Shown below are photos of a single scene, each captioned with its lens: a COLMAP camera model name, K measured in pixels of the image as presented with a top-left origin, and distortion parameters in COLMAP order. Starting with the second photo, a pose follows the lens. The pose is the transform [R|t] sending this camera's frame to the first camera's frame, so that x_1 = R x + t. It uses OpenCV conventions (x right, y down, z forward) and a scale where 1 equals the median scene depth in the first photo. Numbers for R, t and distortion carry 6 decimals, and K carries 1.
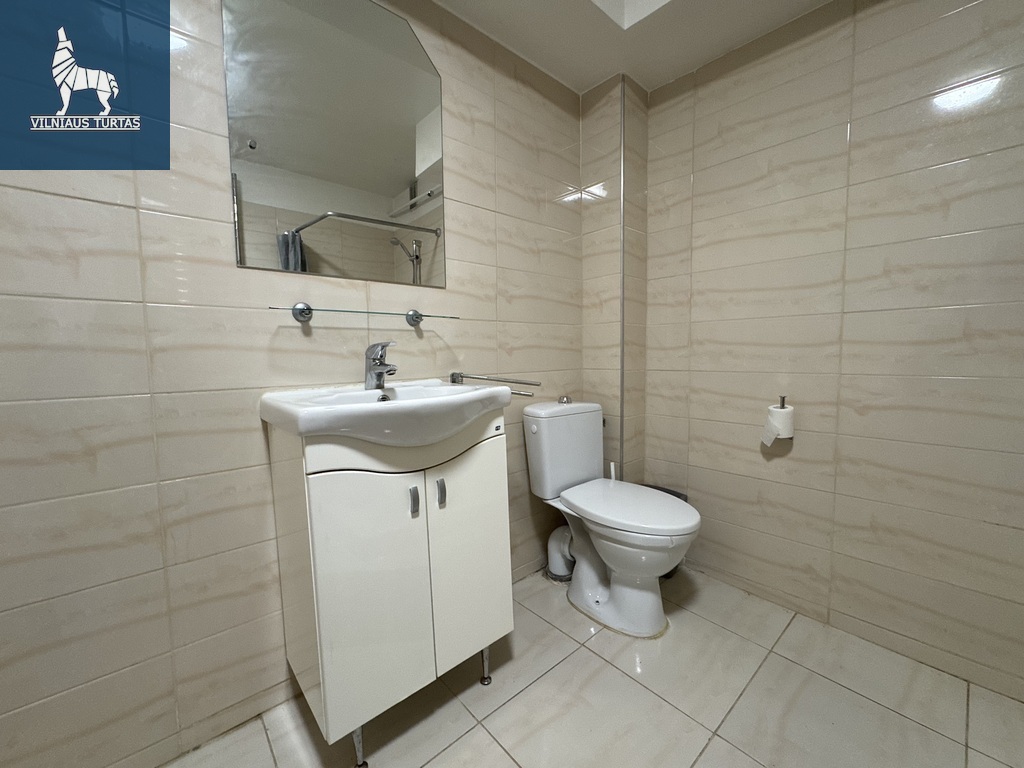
lens RADIAL K [[408.9, 0, 512.0], [0, 408.9, 384.0], [0, 0, 1]] dist [-0.004149, 0.000101]
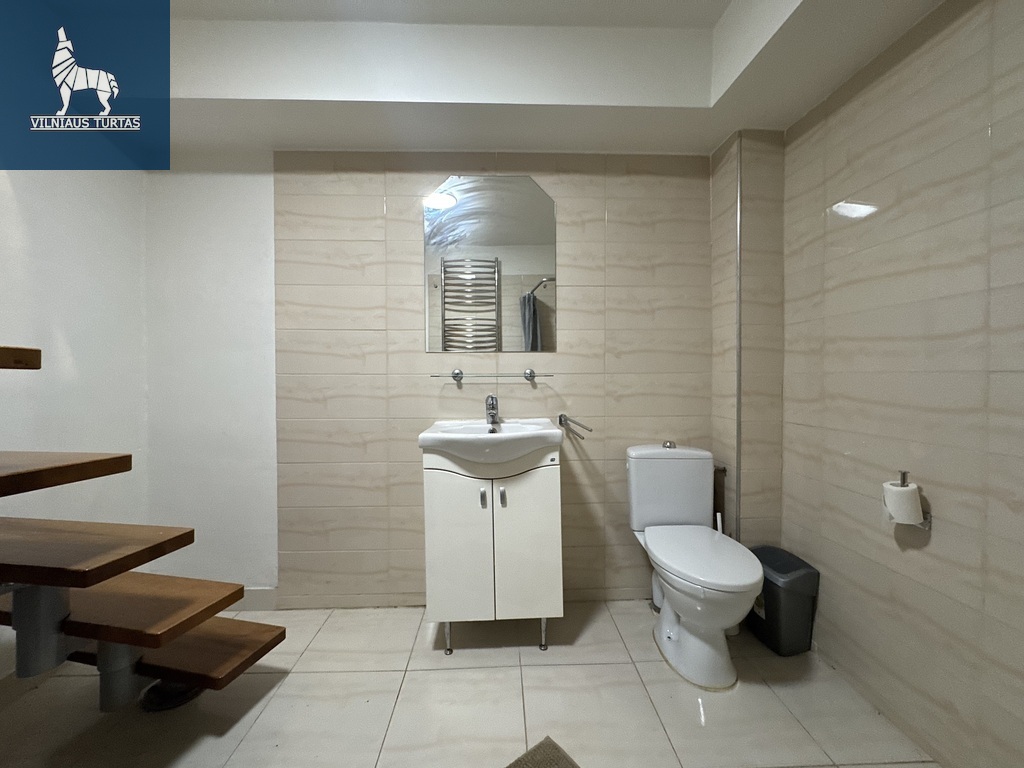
lens RADIAL K [[408.9, 0, 512.0], [0, 408.9, 384.0], [0, 0, 1]] dist [-0.004149, 0.000101]
pose [[0.772958, 0.022395, -0.634062, 0.566684], [-0.054154, 0.998059, -0.030764, -0.075671], [0.632142, 0.058116, 0.772670, -0.126939]]
